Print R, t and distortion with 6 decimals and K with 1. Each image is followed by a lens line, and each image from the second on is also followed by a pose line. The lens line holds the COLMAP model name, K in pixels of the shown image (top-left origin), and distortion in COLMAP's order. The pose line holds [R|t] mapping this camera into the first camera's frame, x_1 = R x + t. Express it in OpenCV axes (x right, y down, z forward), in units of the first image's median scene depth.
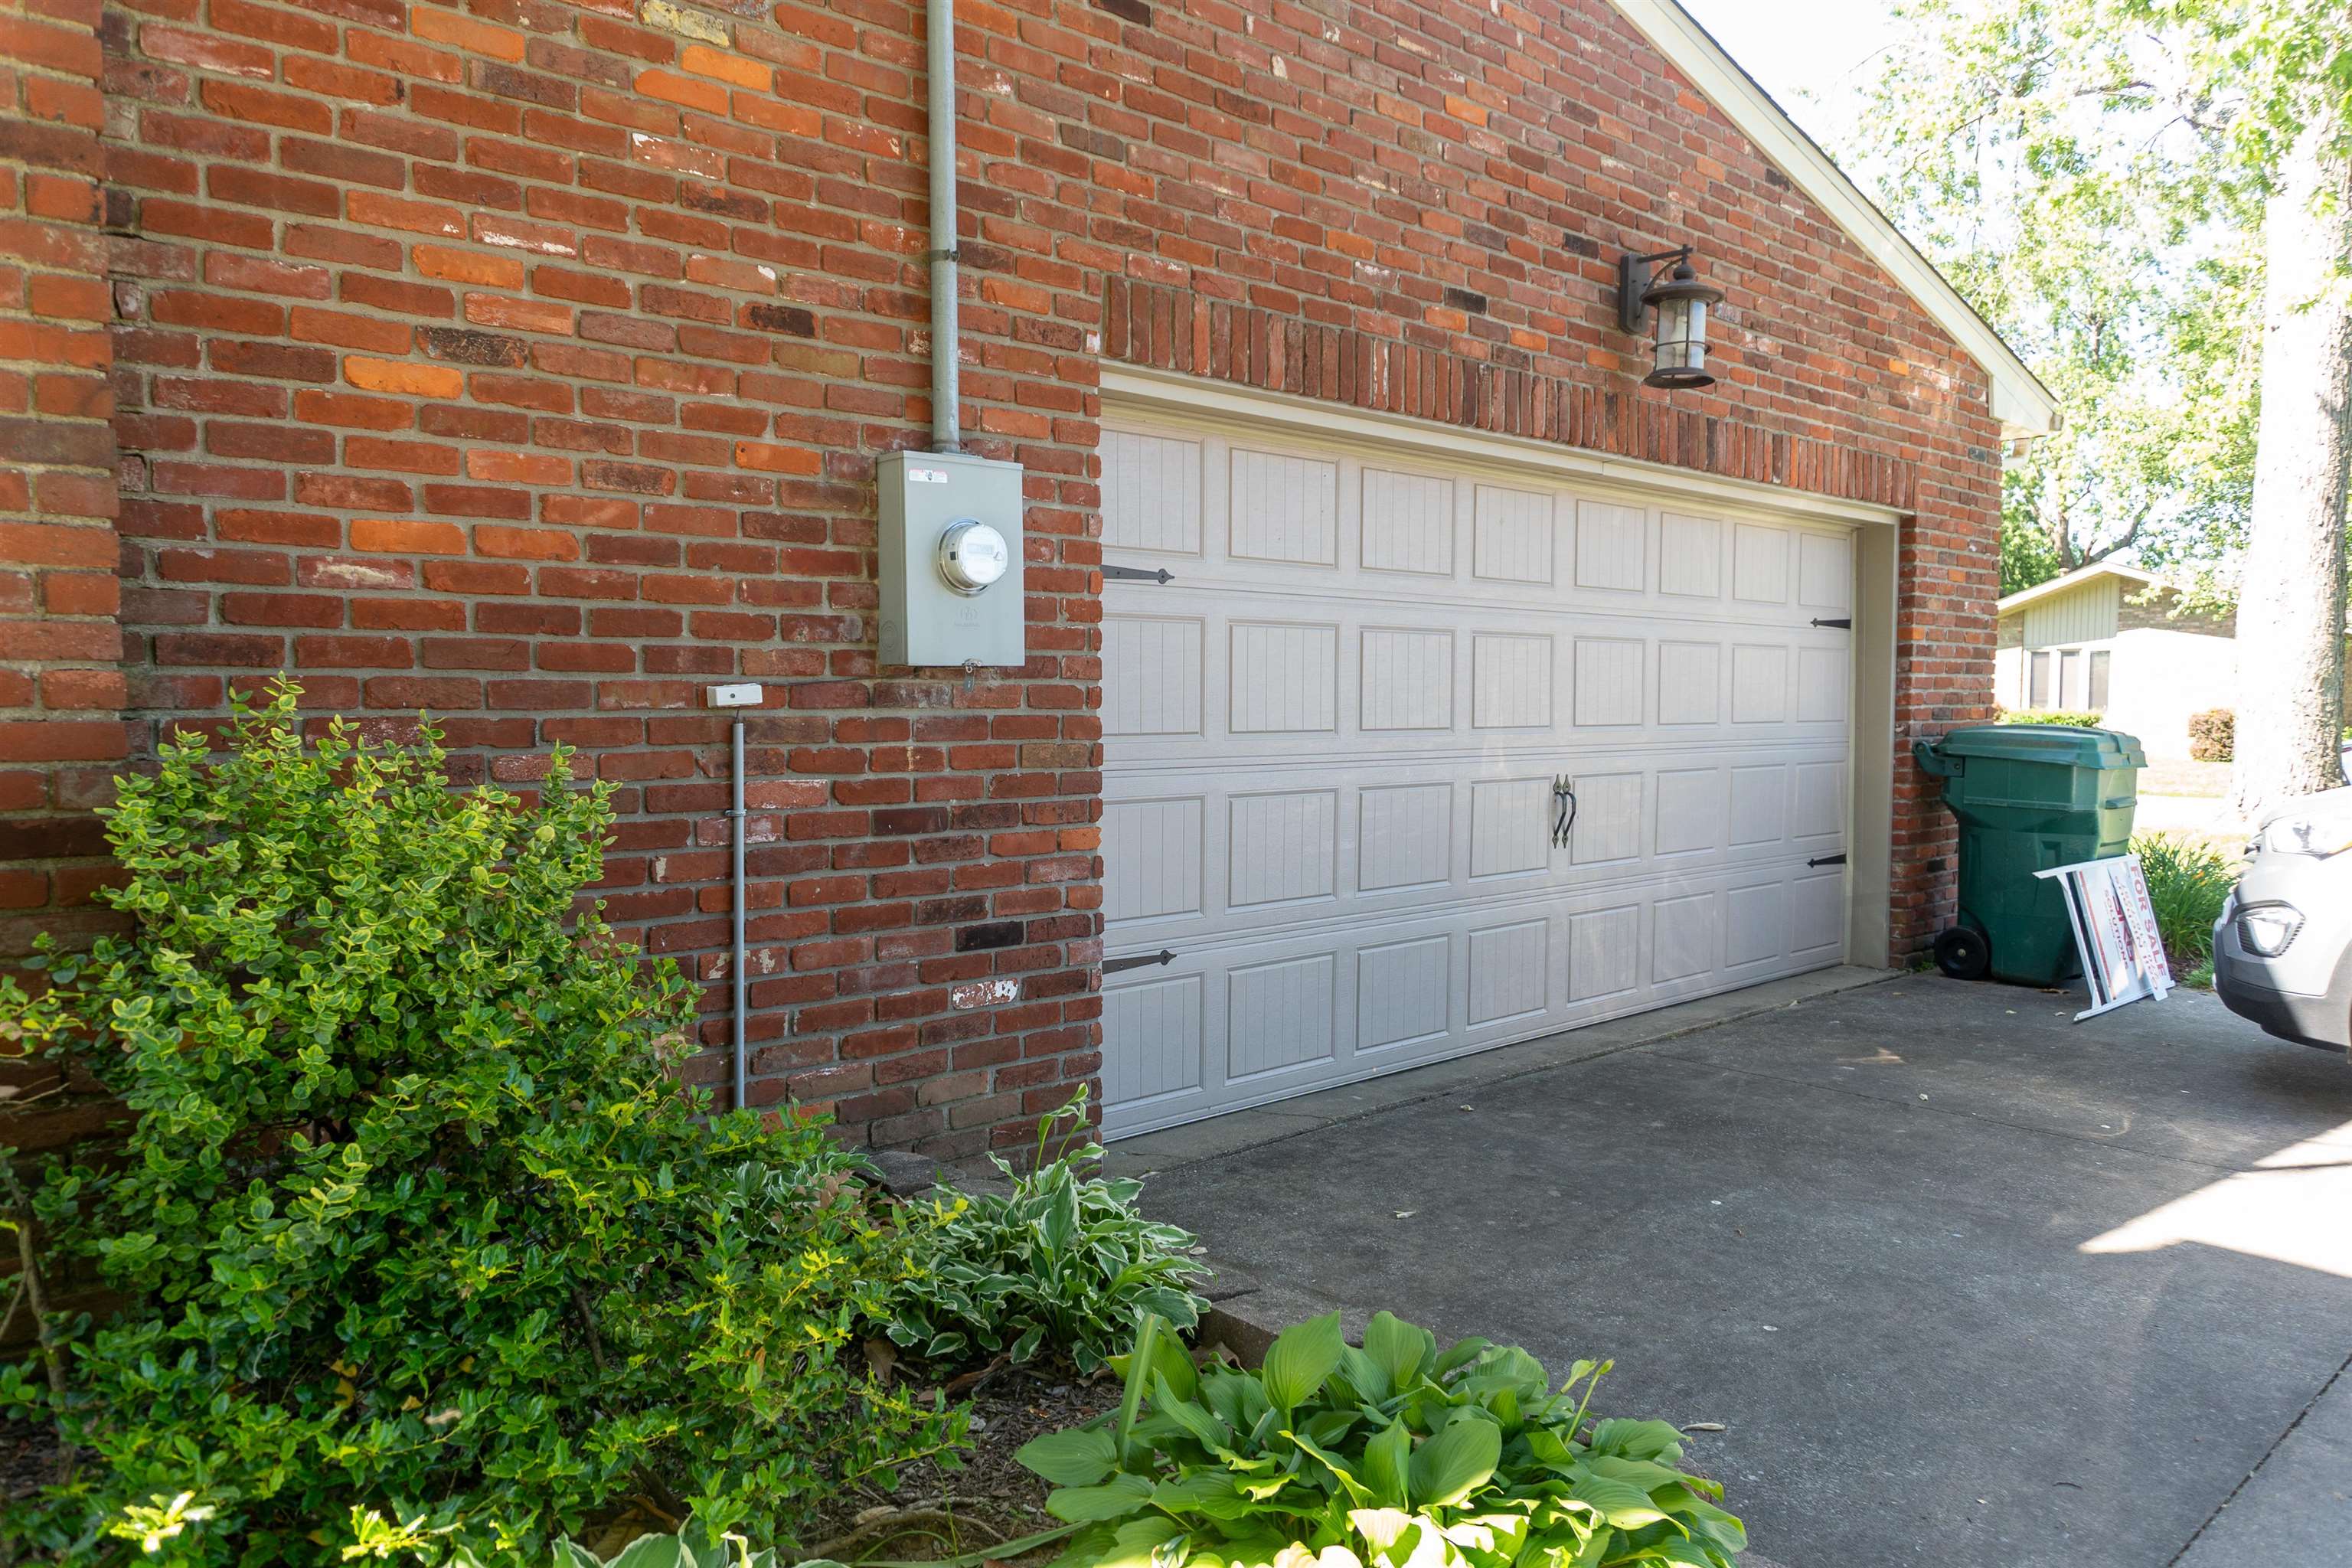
lens RADIAL K [[1530.8, 0, 1176.0], [0, 1530.8, 784.0], [0, 0, 1]] dist [0.000867, -0.000231]
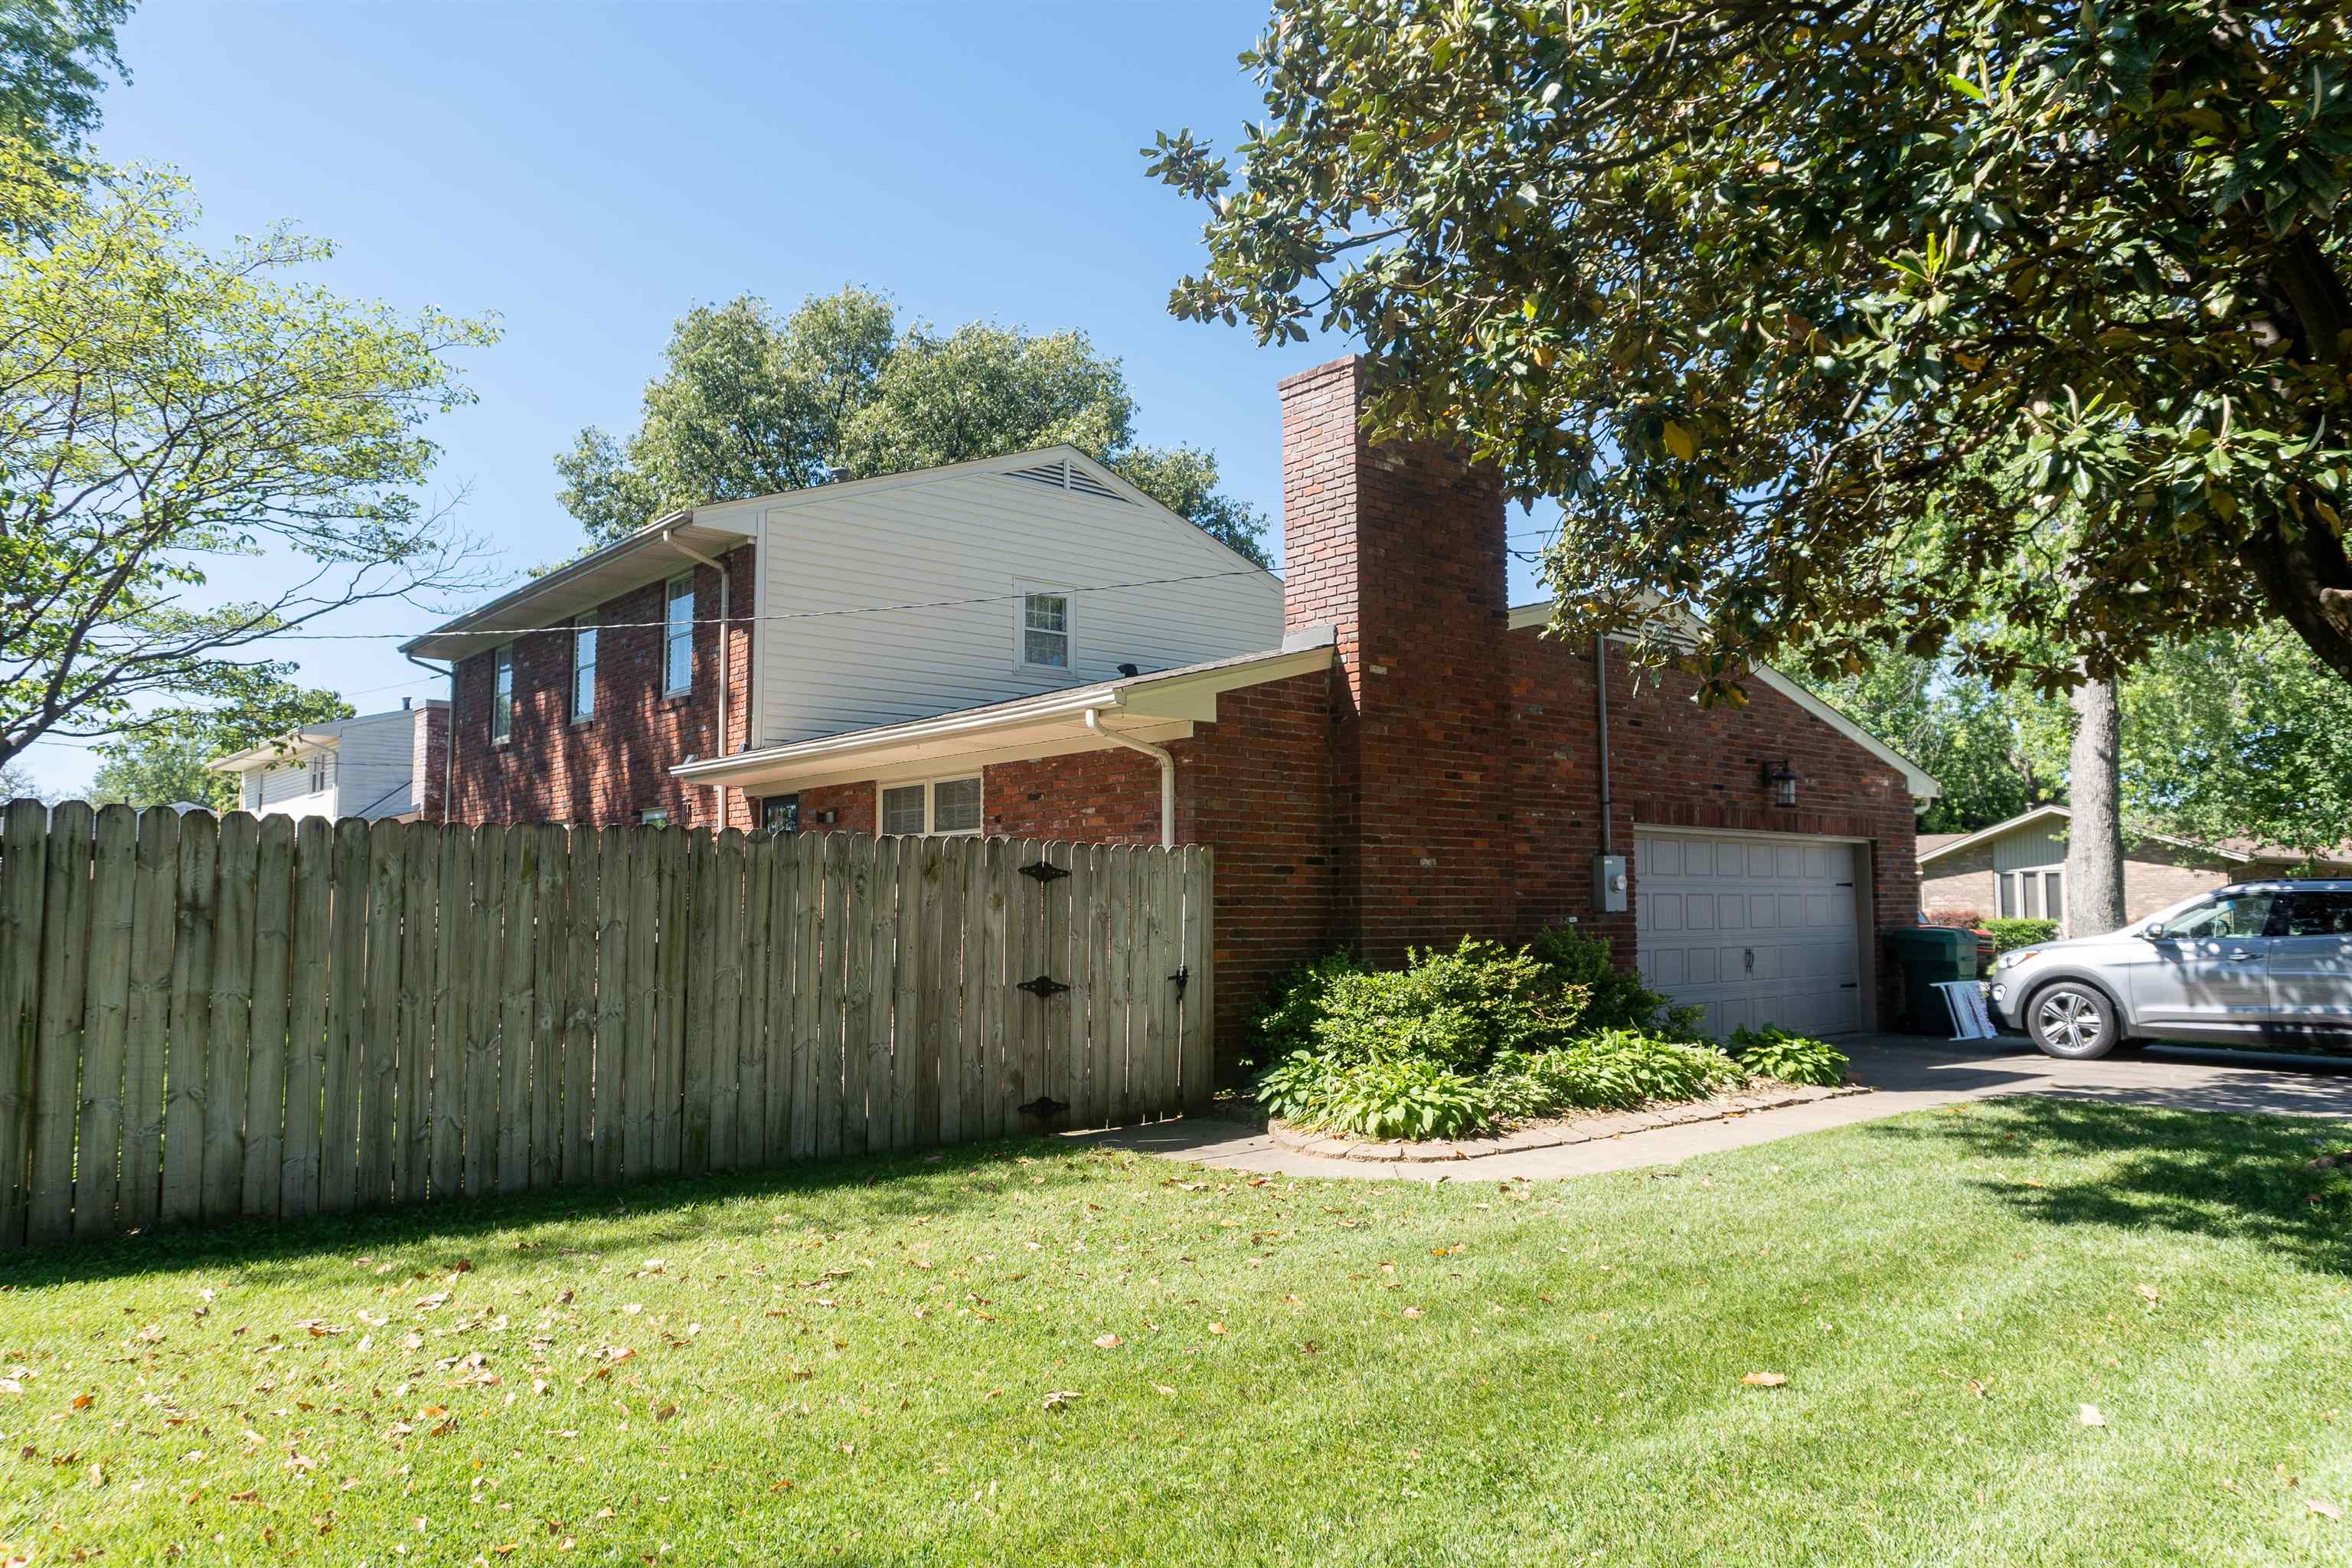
lens RADIAL K [[1530.8, 0, 1176.0], [0, 1530.8, 784.0], [0, 0, 1]] dist [0.000867, -0.000231]
pose [[0.999960, -0.005370, -0.007139, -0.729107], [0.004331, 0.990390, -0.138232, 0.079584], [0.007812, 0.138195, 0.990374, -1.703427]]
